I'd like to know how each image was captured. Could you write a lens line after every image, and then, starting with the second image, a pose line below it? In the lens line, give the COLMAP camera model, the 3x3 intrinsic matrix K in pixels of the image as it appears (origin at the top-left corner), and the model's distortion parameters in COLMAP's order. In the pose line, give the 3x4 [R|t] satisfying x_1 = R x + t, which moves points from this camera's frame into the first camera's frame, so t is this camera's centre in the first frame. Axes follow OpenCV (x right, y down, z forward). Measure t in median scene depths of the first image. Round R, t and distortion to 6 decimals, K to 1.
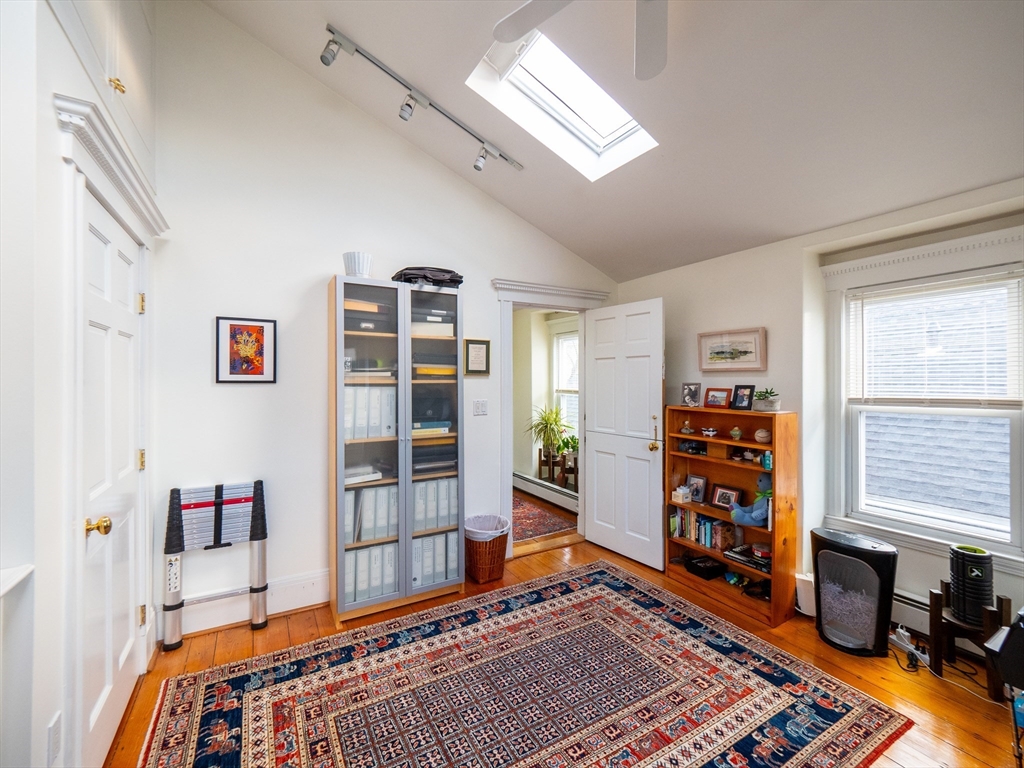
lens RADIAL K [[438.9, 0, 505.7], [0, 438.9, 375.3], [0, 0, 1]] dist [-0.008346, -0.000628]
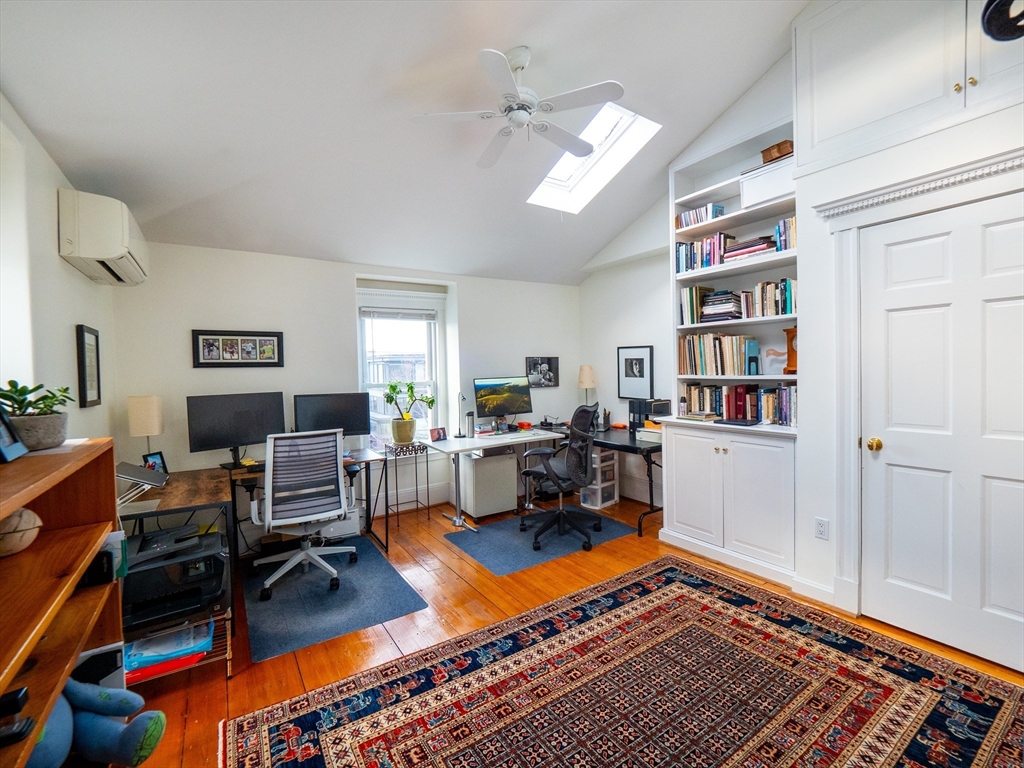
lens RADIAL K [[438.9, 0, 517.0], [0, 438.9, 376.2], [0, 0, 1]] dist [-0.008346, -0.000628]
pose [[-0.996254, 0.023519, -0.083212, 0.279038], [0.022823, 0.999696, 0.009306, 0.038507], [0.083405, 0.007372, -0.996488, 1.527525]]
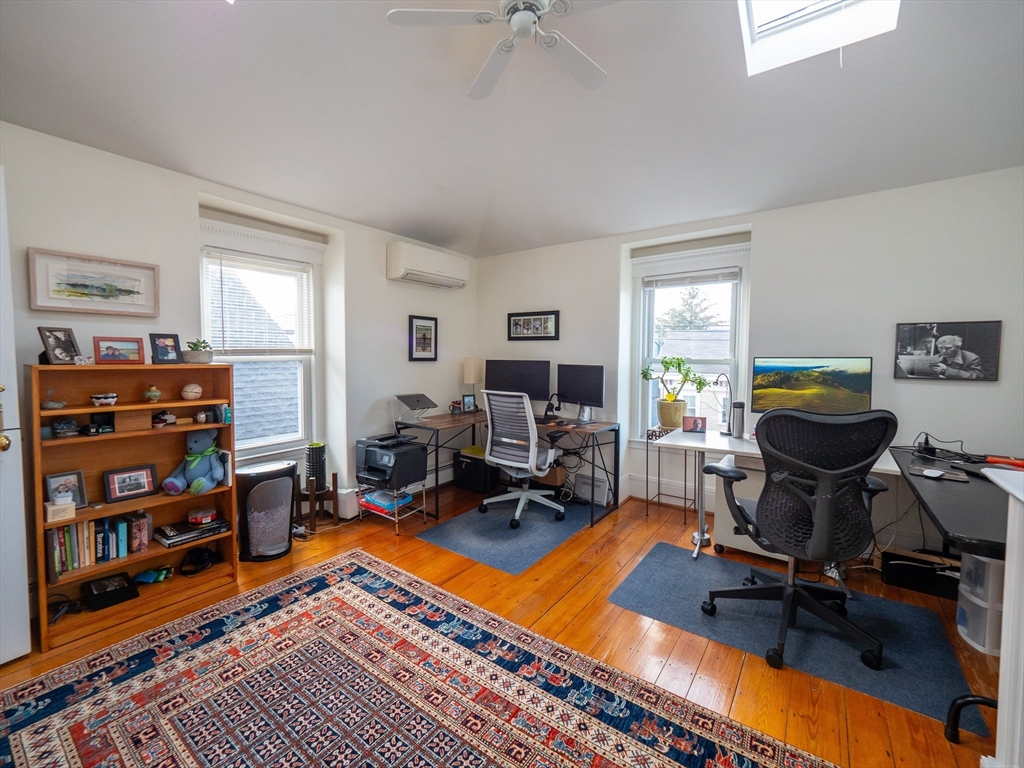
lens RADIAL K [[438.9, 0, 511.0], [0, 438.9, 368.8], [0, 0, 1]] dist [-0.008346, -0.000628]
pose [[-0.418776, -0.032441, 0.907510, -0.553645], [-0.012144, 0.999472, 0.030124, 0.066364], [-0.908008, 0.001594, -0.418949, 0.895968]]
